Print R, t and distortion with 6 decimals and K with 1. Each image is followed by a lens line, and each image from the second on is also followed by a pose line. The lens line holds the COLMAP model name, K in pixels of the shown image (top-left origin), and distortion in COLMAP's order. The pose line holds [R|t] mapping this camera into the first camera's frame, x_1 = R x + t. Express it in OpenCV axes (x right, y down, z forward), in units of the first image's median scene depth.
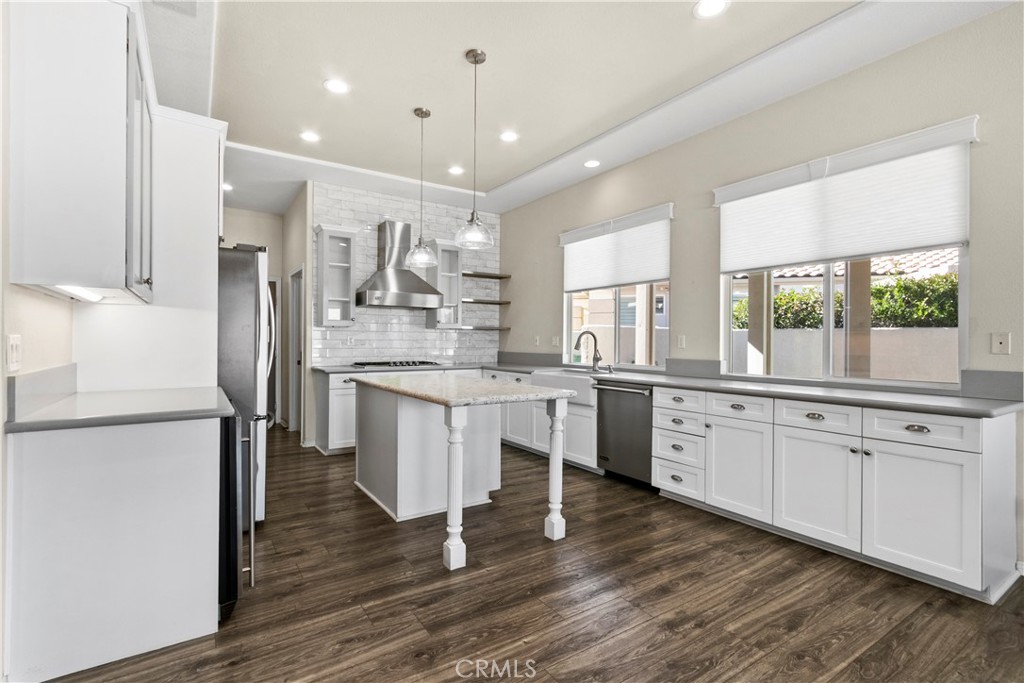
lens RADIAL K [[486.8, 0, 516.4], [0, 486.8, 339.4], [0, 0, 1]] dist [0.002987, 0.000123]
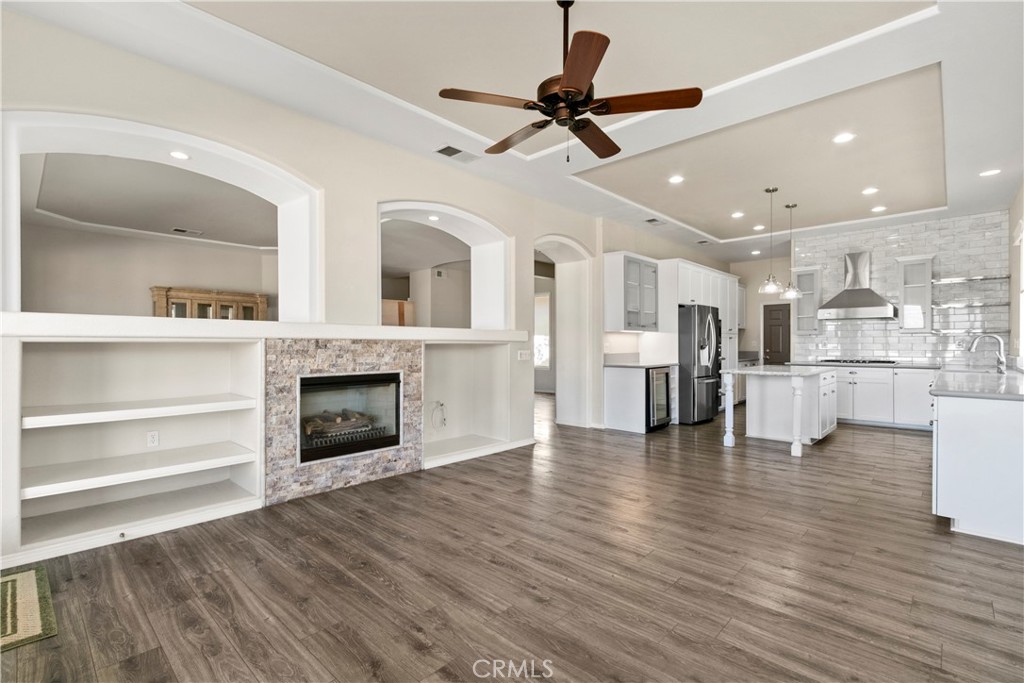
lens RADIAL K [[468.5, 0, 500.9], [0, 468.5, 346.7], [0, 0, 1]] dist [-0.000837, -0.000269]
pose [[0.218976, 0.000744, -0.975730, 0.806820], [0.004332, 0.999989, 0.001734, 0.003686], [0.975721, -0.004606, 0.218970, -0.208654]]
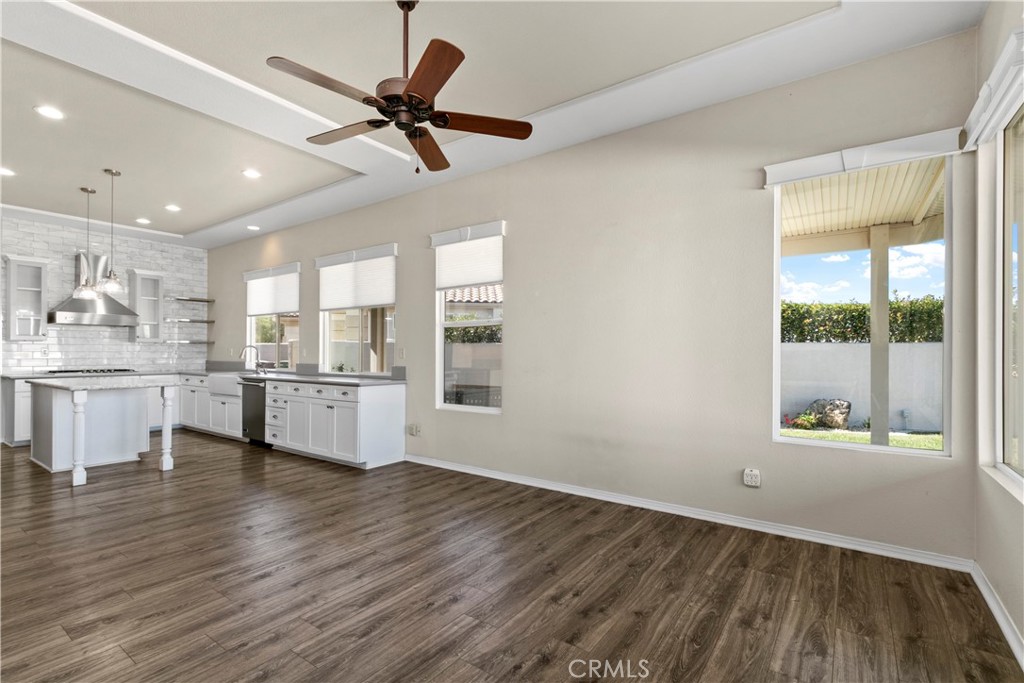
lens RADIAL K [[471.0, 0, 507.1], [0, 471.0, 352.7], [0, 0, 1]] dist [0.001580, -0.000602]
pose [[0.935076, -0.001396, 0.354446, 0.321366], [0.000108, 0.999993, 0.003653, -0.000741], [-0.354448, -0.003378, 0.935069, -0.496298]]
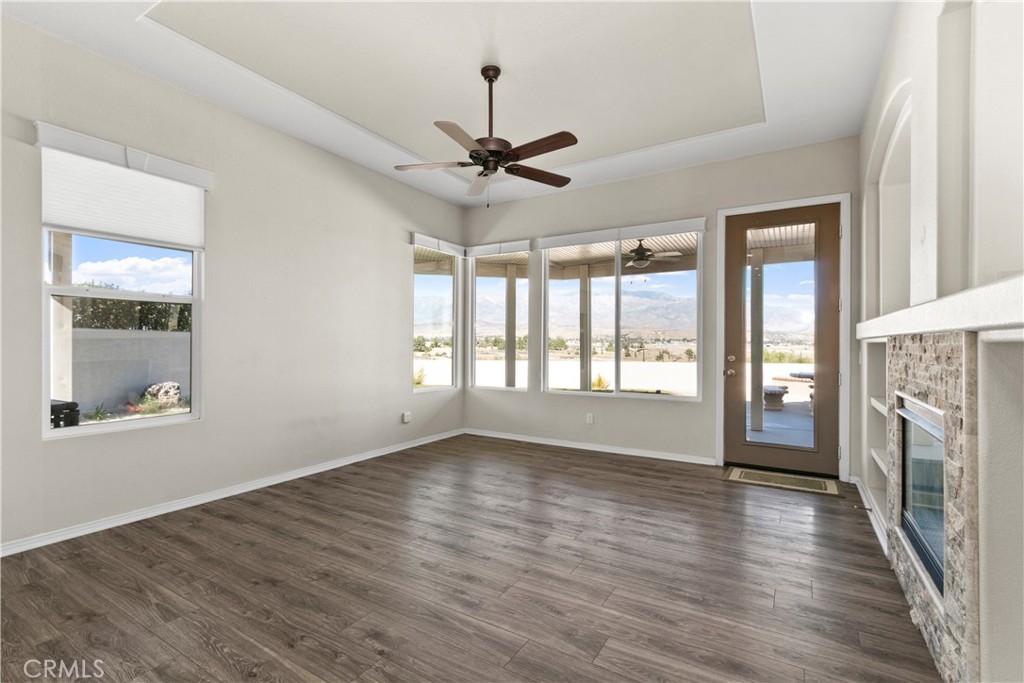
lens RADIAL K [[470.6, 0, 498.6], [0, 470.6, 343.7], [0, 0, 1]] dist [0.001611, -0.000323]
pose [[-0.410757, -0.006424, 0.911722, -0.145205], [-0.008254, 0.999960, 0.003328, 0.001491], [-0.911707, -0.006158, -0.410794, 0.175683]]
